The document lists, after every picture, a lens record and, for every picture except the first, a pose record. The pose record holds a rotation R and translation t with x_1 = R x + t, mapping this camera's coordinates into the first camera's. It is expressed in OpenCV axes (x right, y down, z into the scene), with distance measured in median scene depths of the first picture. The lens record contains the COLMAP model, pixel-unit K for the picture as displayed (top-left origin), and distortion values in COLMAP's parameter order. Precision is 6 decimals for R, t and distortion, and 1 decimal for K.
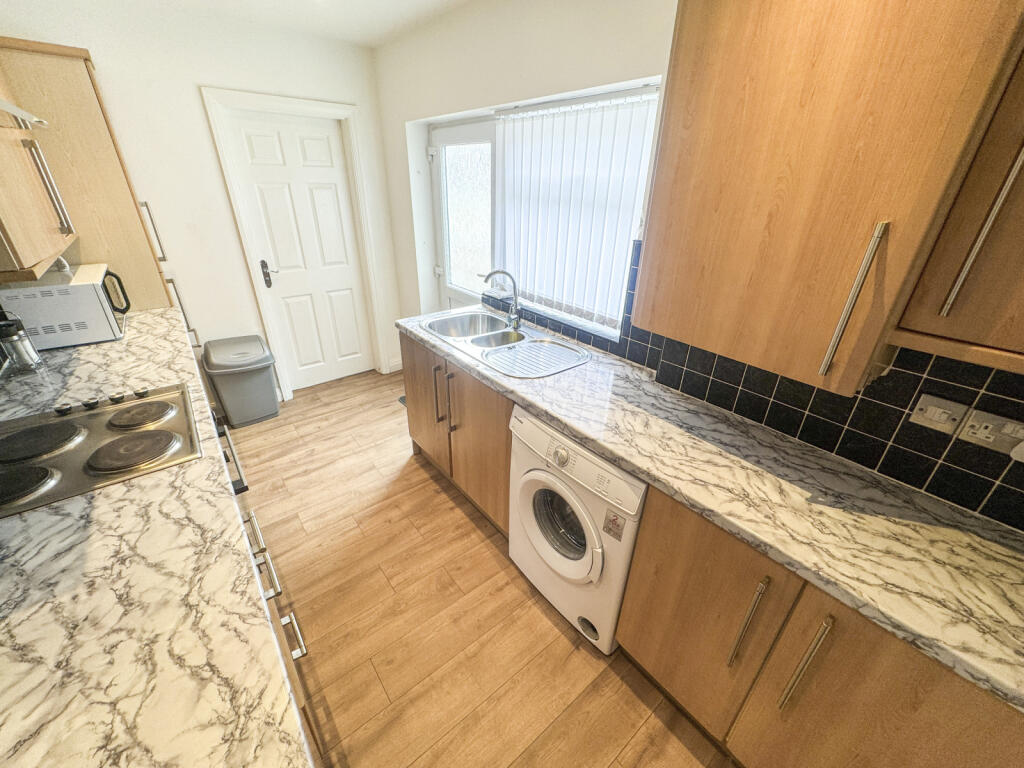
lens RADIAL K [[409.1, 0, 512.0], [0, 409.1, 383.3], [0, 0, 1]] dist [0.002380, 0.000159]
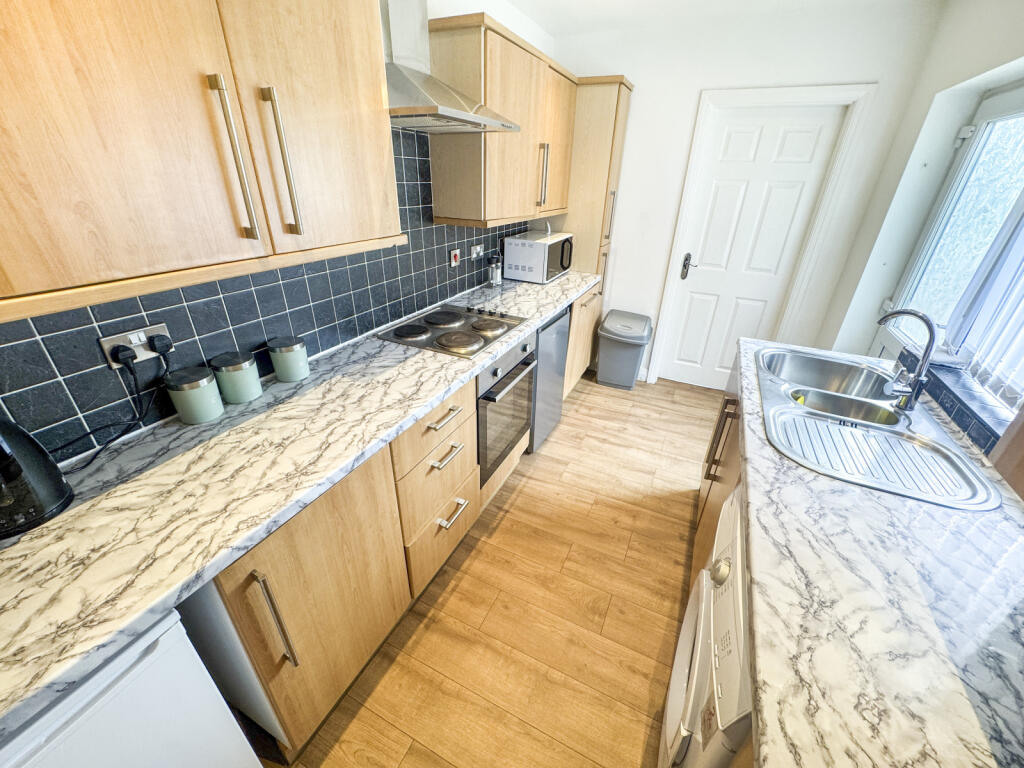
lens RADIAL K [[409.1, 0, 513.2], [0, 409.1, 383.5], [0, 0, 1]] dist [0.002380, 0.000159]
pose [[0.435140, 0.401932, -0.805670, 0.243797], [-0.419616, 0.882237, 0.213496, -0.055368], [0.796602, 0.245171, 0.552554, 0.194662]]
